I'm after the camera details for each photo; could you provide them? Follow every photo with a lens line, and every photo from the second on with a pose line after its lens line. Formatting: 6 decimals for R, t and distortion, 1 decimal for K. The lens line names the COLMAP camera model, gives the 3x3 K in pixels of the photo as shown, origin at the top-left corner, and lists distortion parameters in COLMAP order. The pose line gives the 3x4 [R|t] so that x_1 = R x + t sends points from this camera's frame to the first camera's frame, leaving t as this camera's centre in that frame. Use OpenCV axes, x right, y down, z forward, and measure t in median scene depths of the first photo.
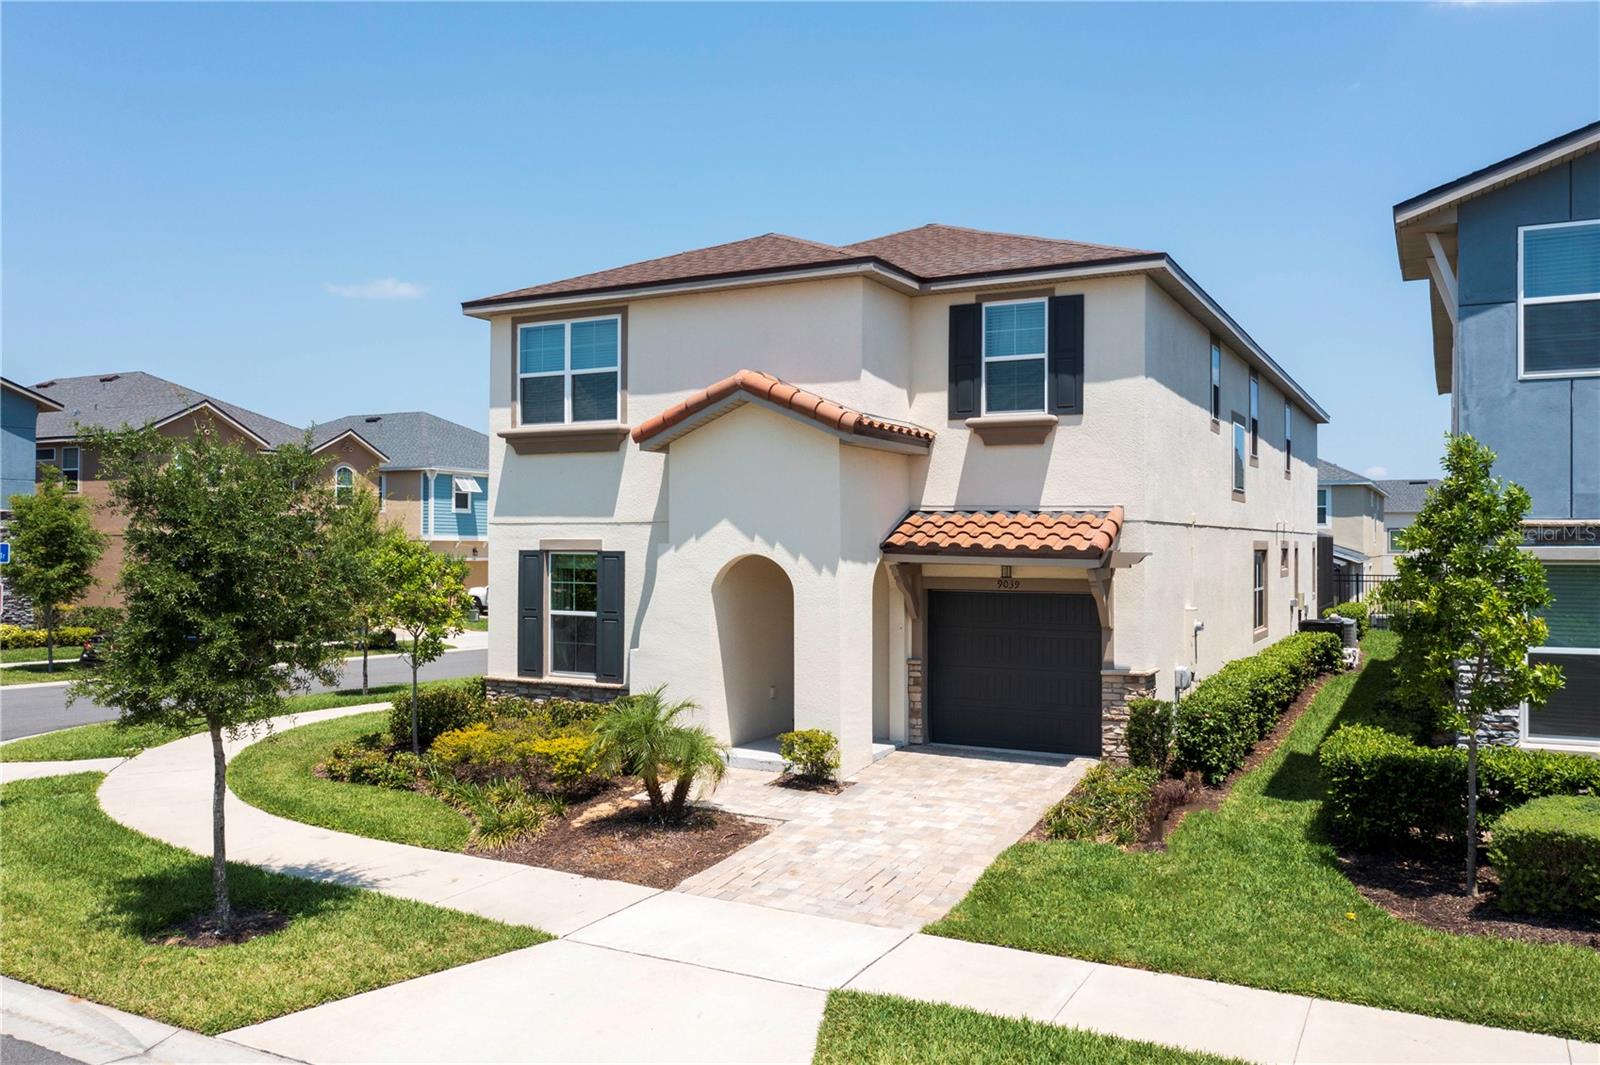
lens RADIAL K [[1239.8, 0, 800.0], [0, 1239.8, 532.5], [0, 0, 1]] dist [-0.007018, -0.004178]
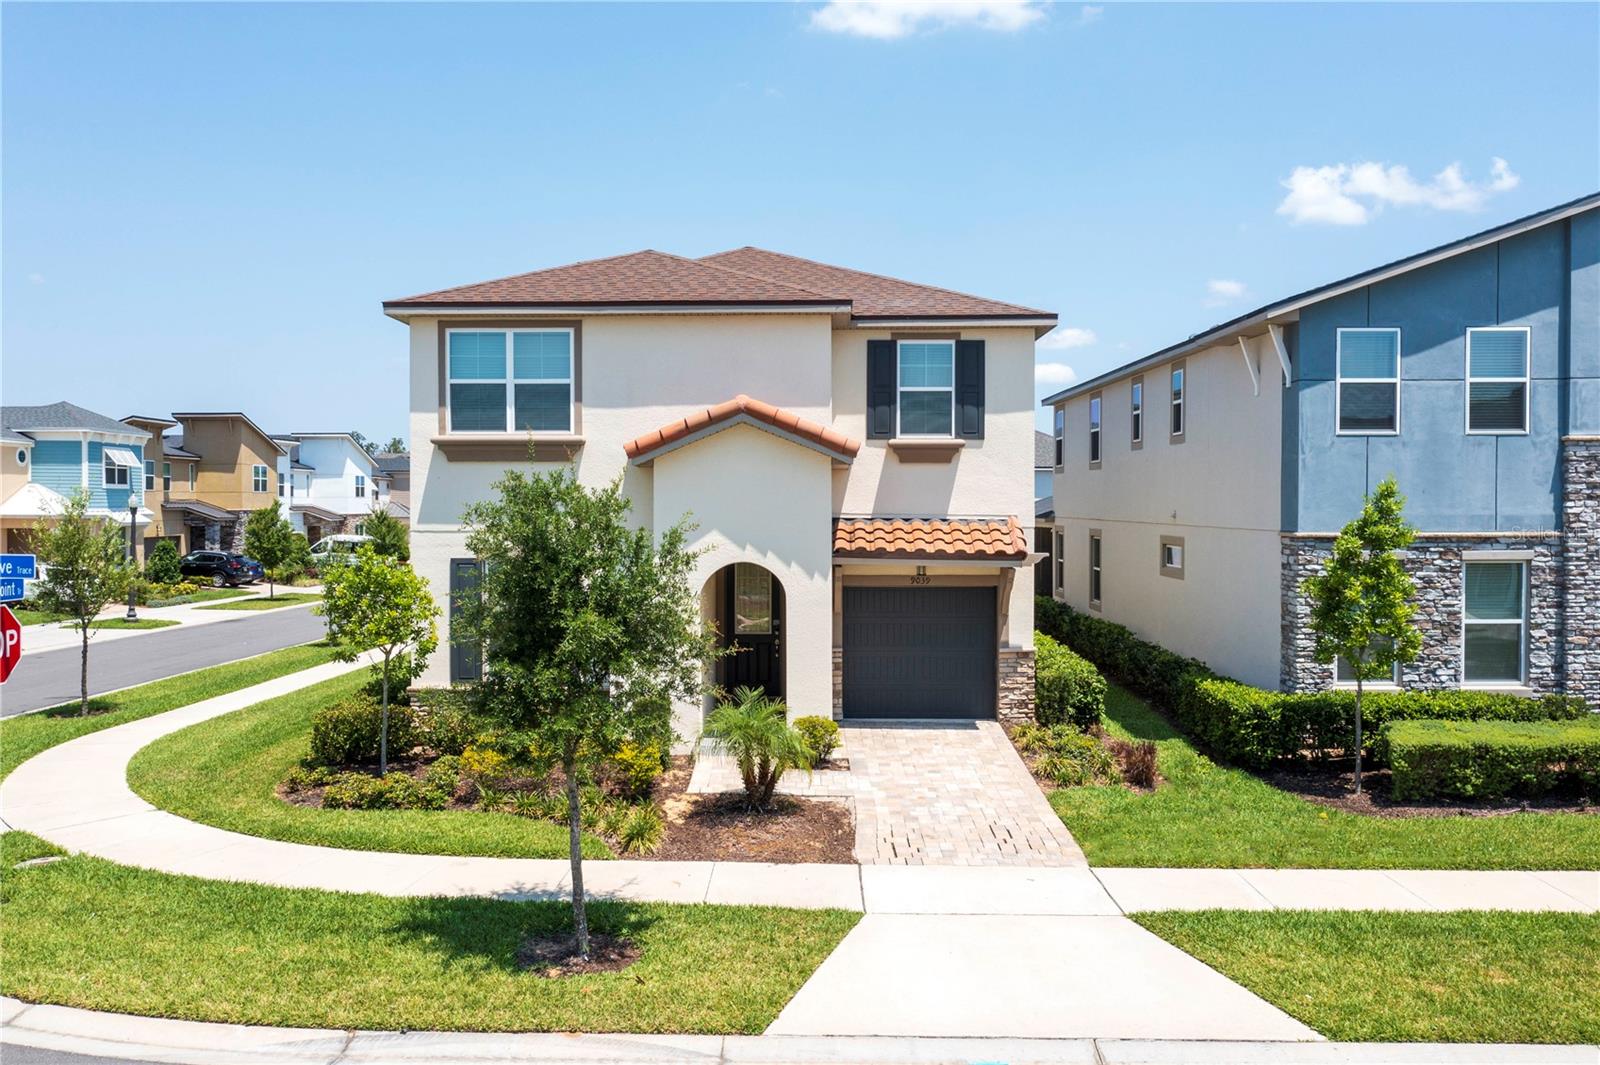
lens RADIAL K [[1229.2, 0, 800.0], [0, 1229.2, 532.5], [0, 0, 1]] dist [-0.016563, -0.002159]
pose [[0.895336, -0.013900, 0.445175, -0.464798], [-0.000084, 0.999508, 0.031377, -0.041695], [-0.445392, -0.028130, 0.894894, 0.000013]]
